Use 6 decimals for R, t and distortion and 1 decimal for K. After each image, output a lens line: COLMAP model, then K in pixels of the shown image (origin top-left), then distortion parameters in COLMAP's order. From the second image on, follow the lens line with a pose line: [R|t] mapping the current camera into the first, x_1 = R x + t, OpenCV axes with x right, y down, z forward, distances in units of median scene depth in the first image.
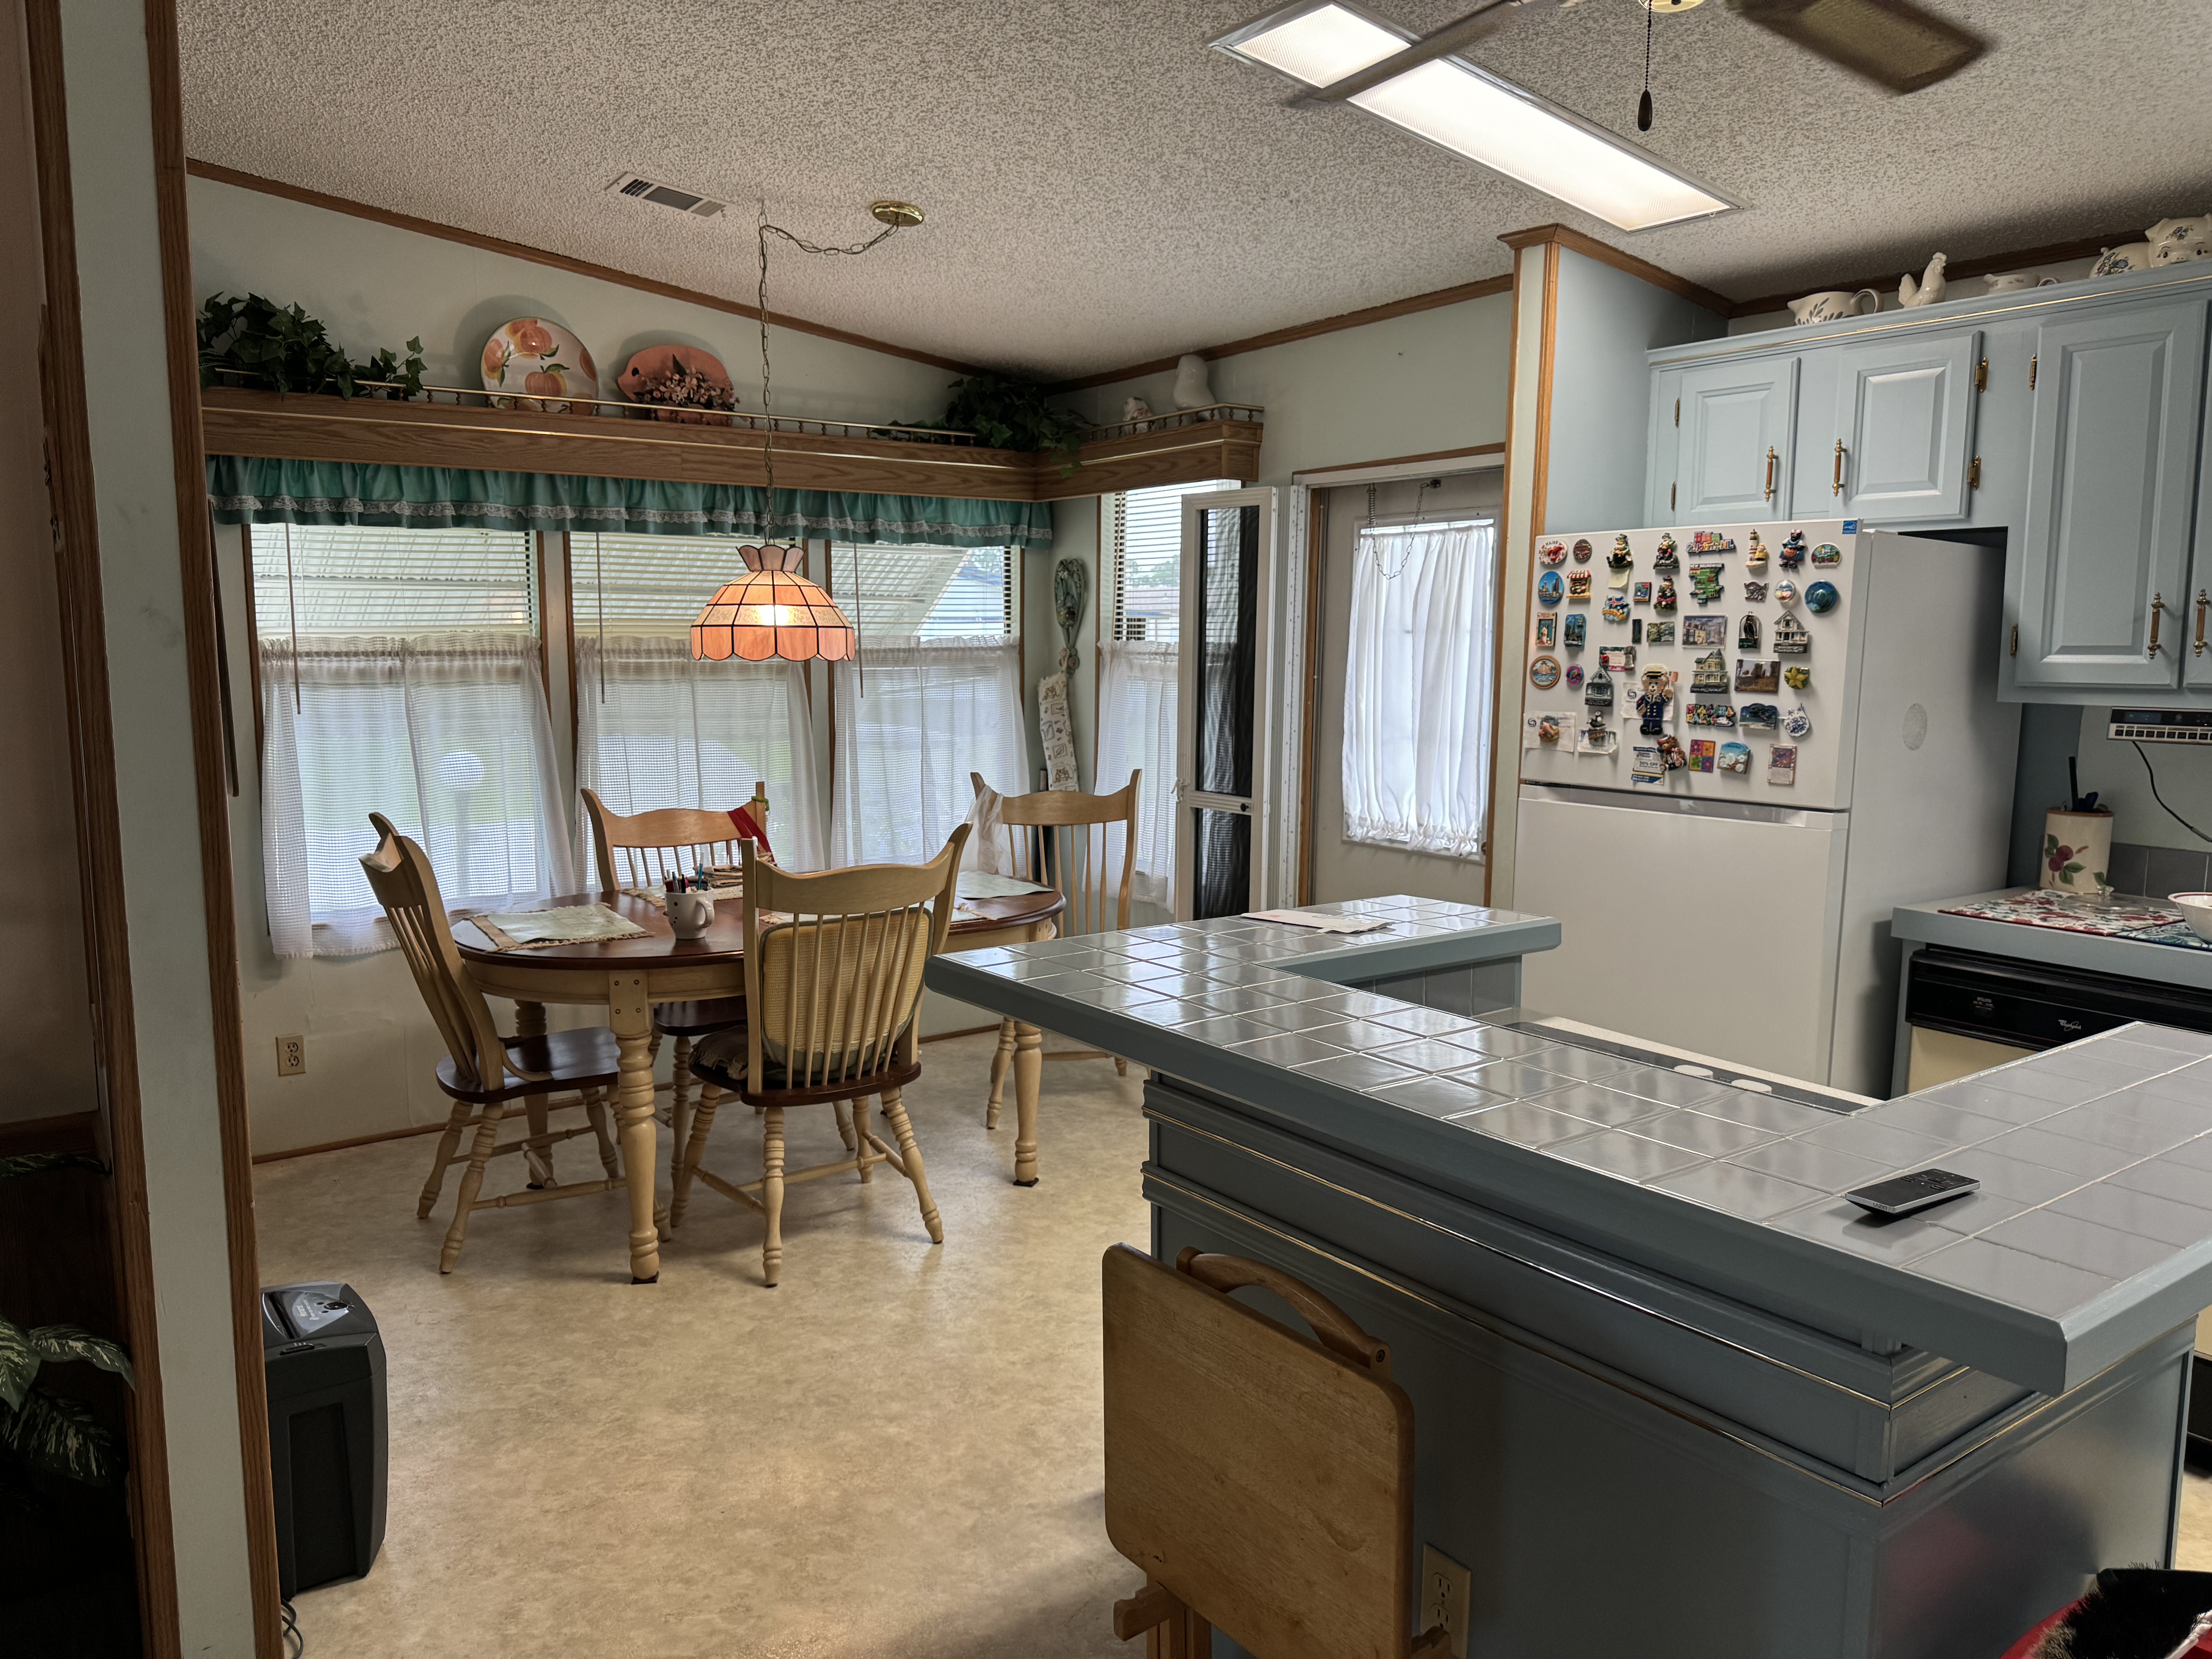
lens RADIAL K [[1581.1, 0, 1106.0], [0, 1581.1, 829.5], [0, 0, 1]] dist [0.098316, -0.117961]
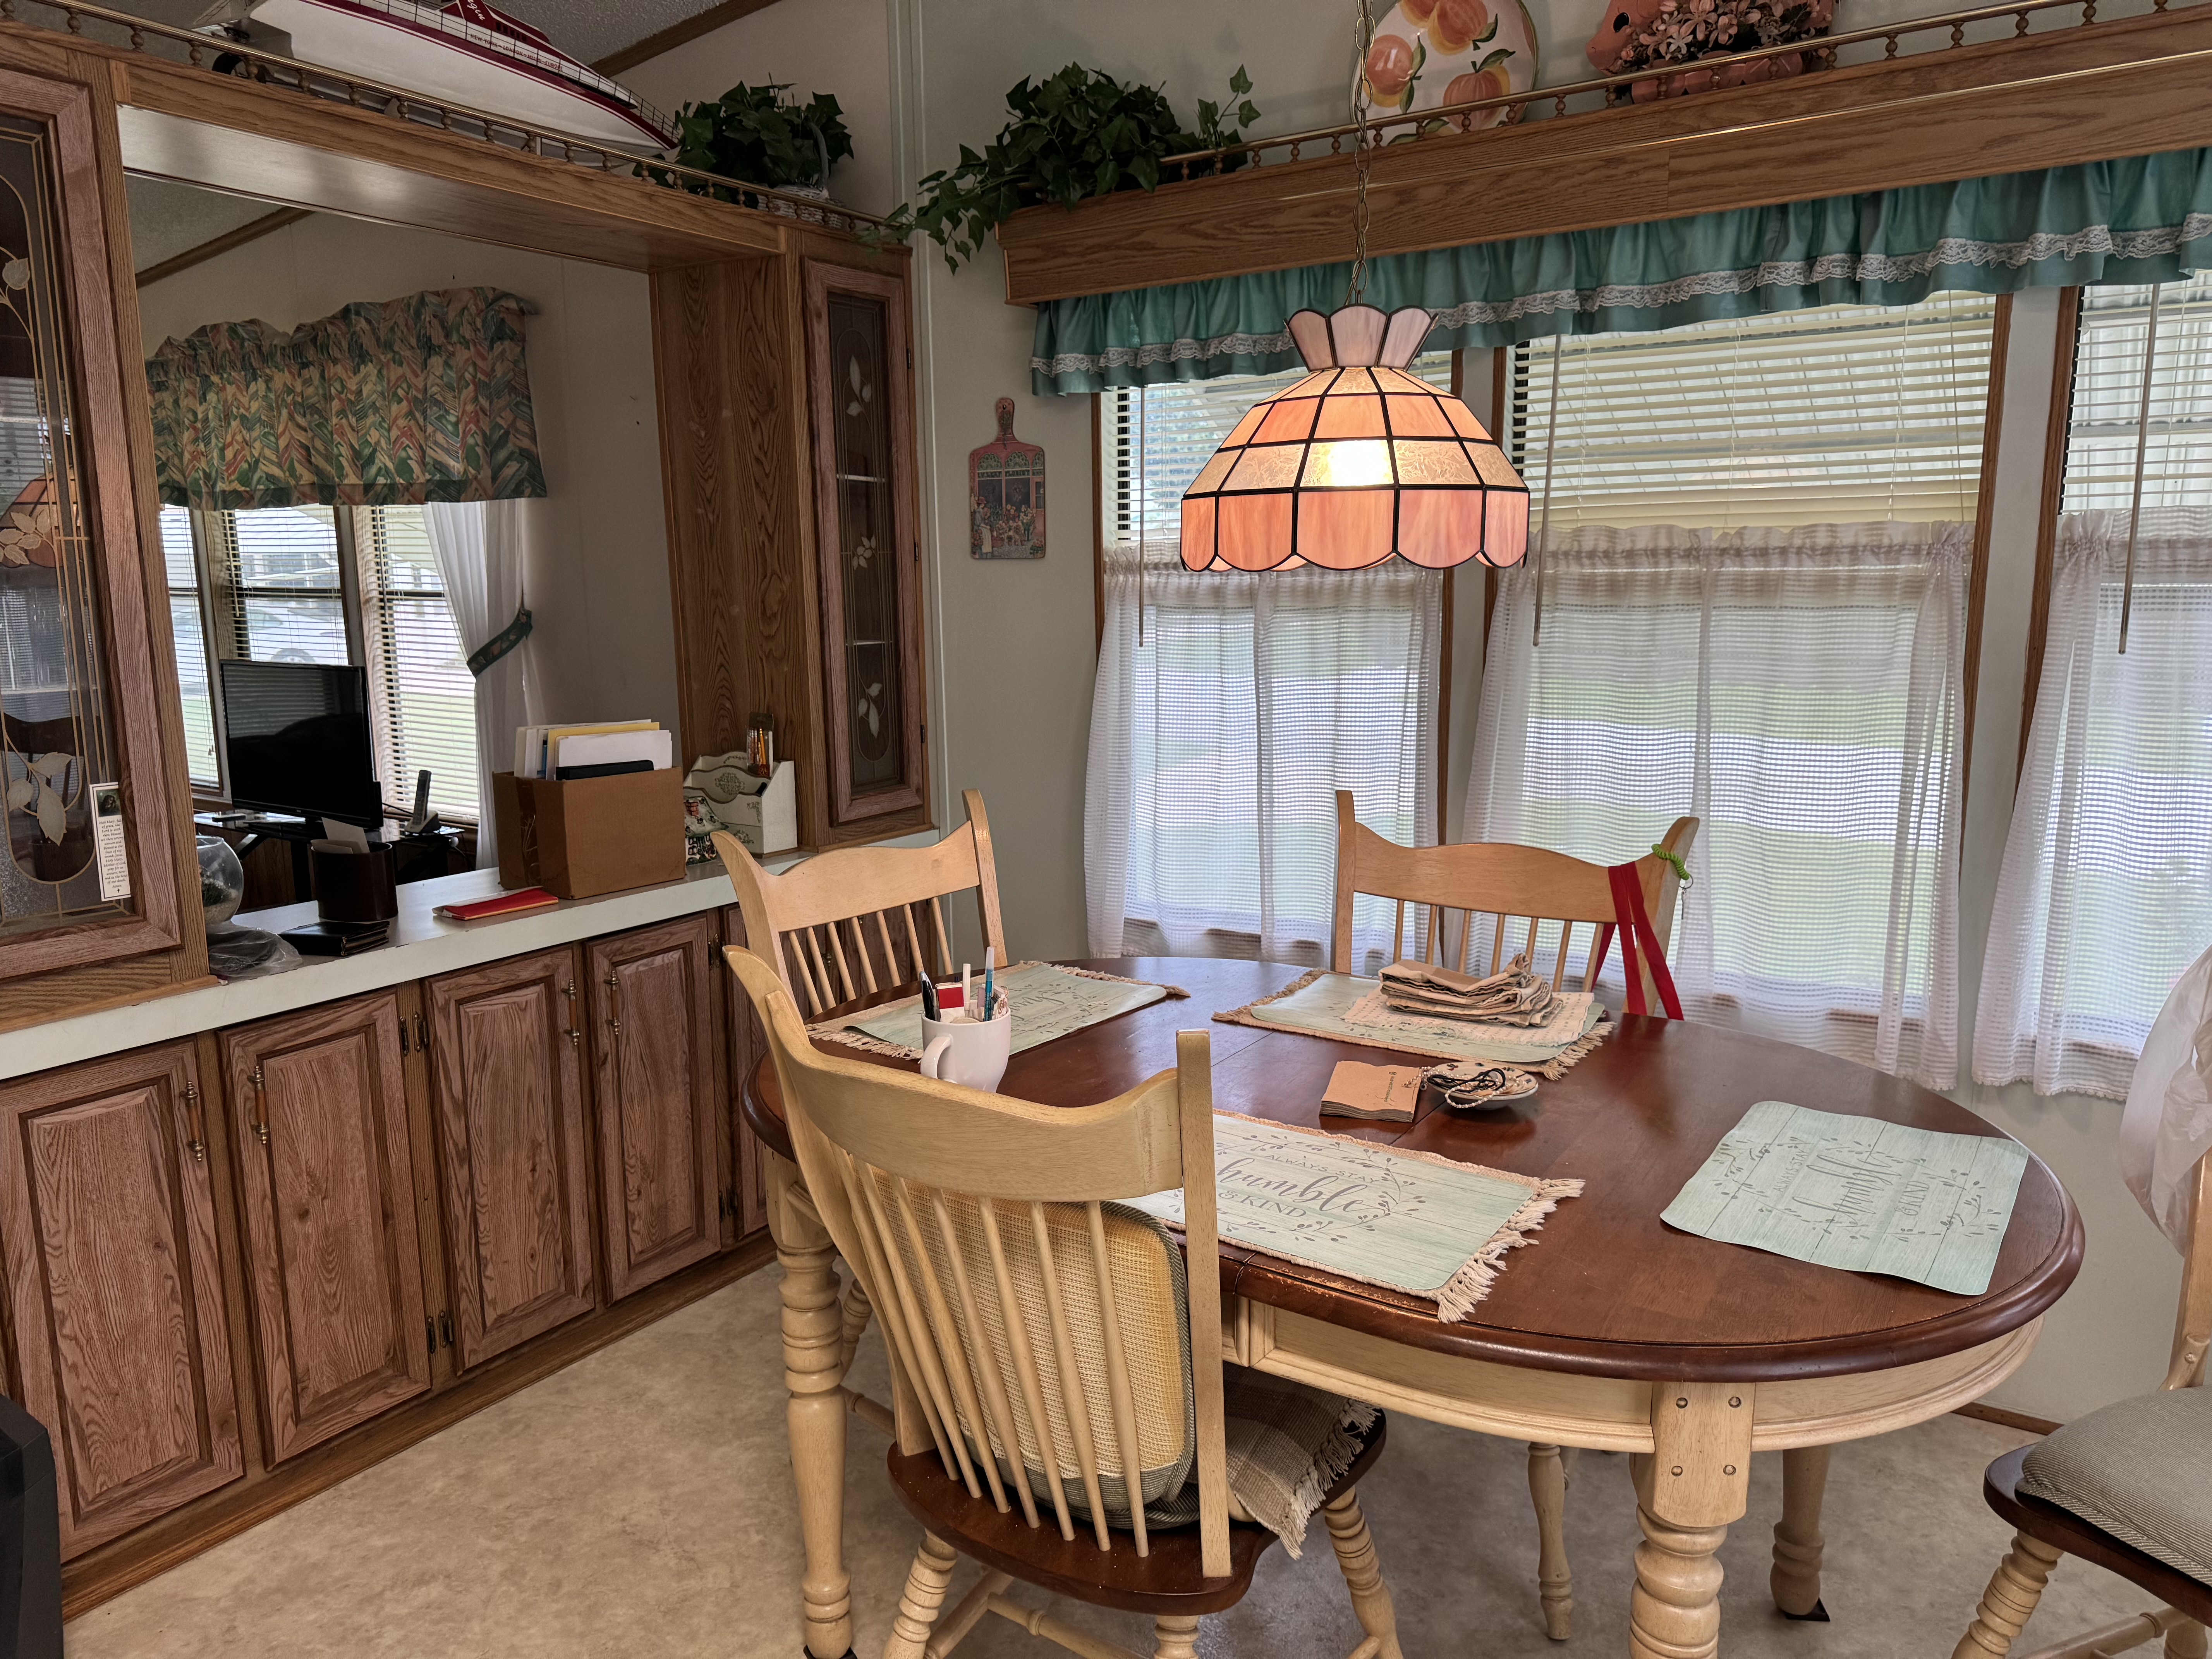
lens RADIAL K [[1581.1, 0, 1106.0], [0, 1581.1, 829.5], [0, 0, 1]] dist [0.098316, -0.117961]
pose [[0.343010, 0.148940, -0.927449, 0.221457], [-0.098322, 0.987618, 0.122239, -0.084856], [0.934172, 0.049259, 0.353407, 0.808266]]
